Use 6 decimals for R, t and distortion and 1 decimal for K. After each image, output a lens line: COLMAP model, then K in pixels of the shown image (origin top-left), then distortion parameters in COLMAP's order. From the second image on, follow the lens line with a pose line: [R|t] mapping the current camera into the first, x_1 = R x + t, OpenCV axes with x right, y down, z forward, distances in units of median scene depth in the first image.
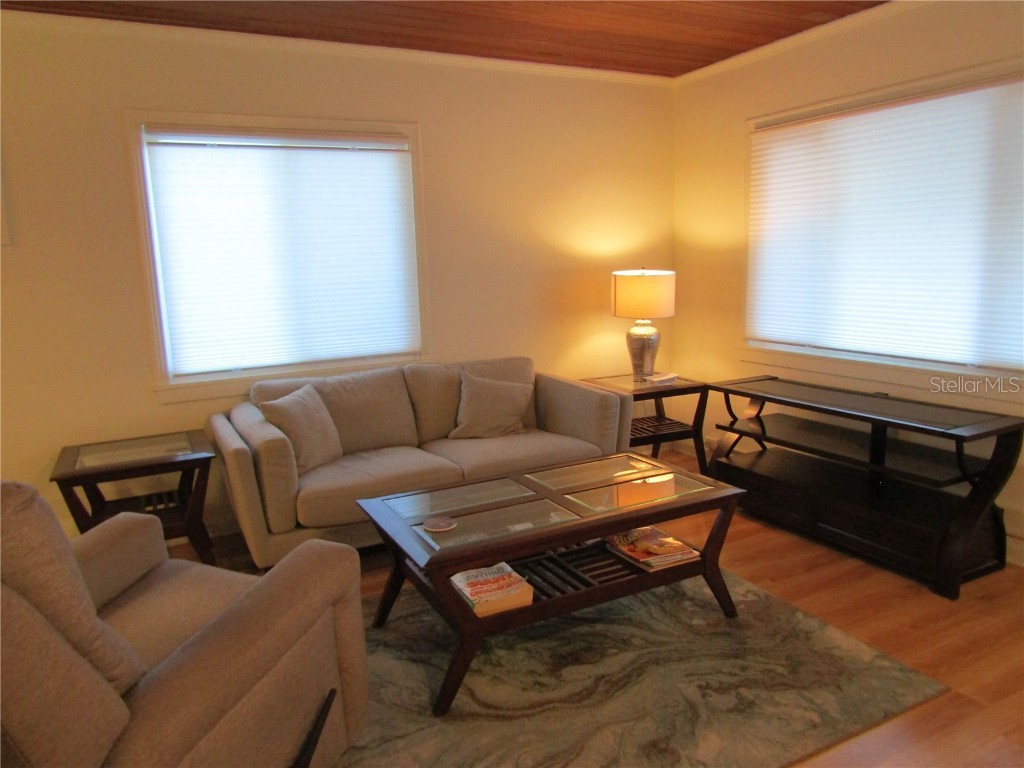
lens RADIAL K [[730.5, 0, 516.4], [0, 730.5, 382.4], [0, 0, 1]] dist [-0.002647, -0.006124]
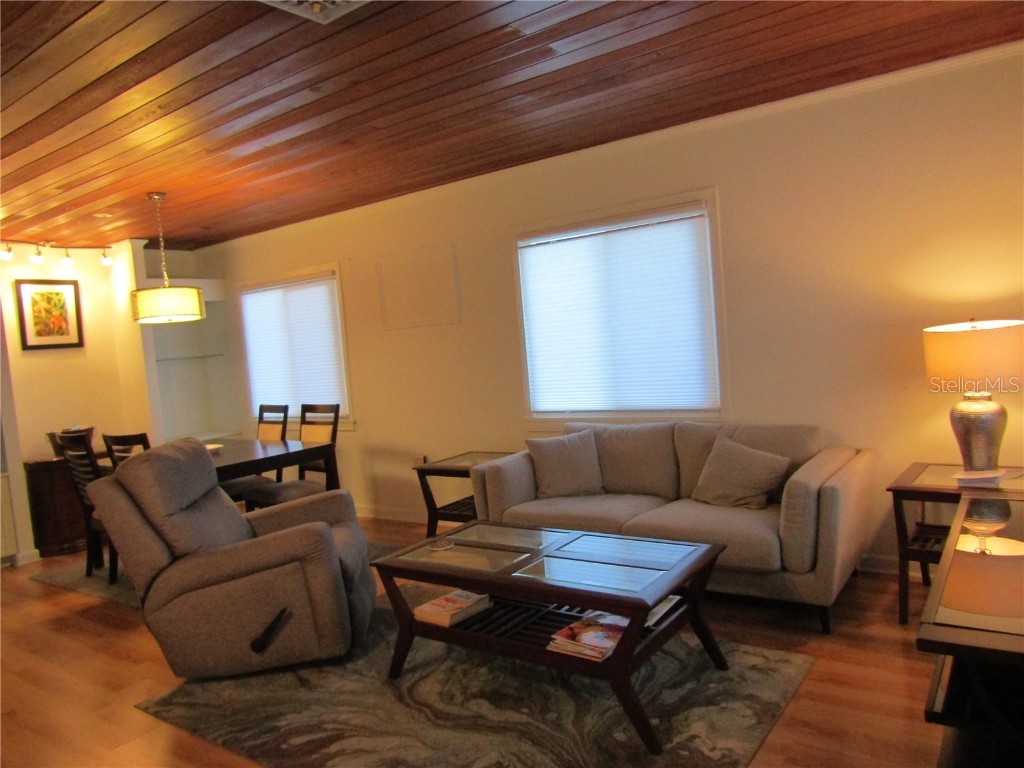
lens RADIAL K [[730.5, 0, 518.0], [0, 730.5, 385.9], [0, 0, 1]] dist [-0.002647, -0.006124]
pose [[0.457737, 0.057314, -0.887238, 0.708428], [-0.082766, 0.996334, 0.021661, -0.082243], [0.885227, 0.063518, 0.460802, 0.326284]]
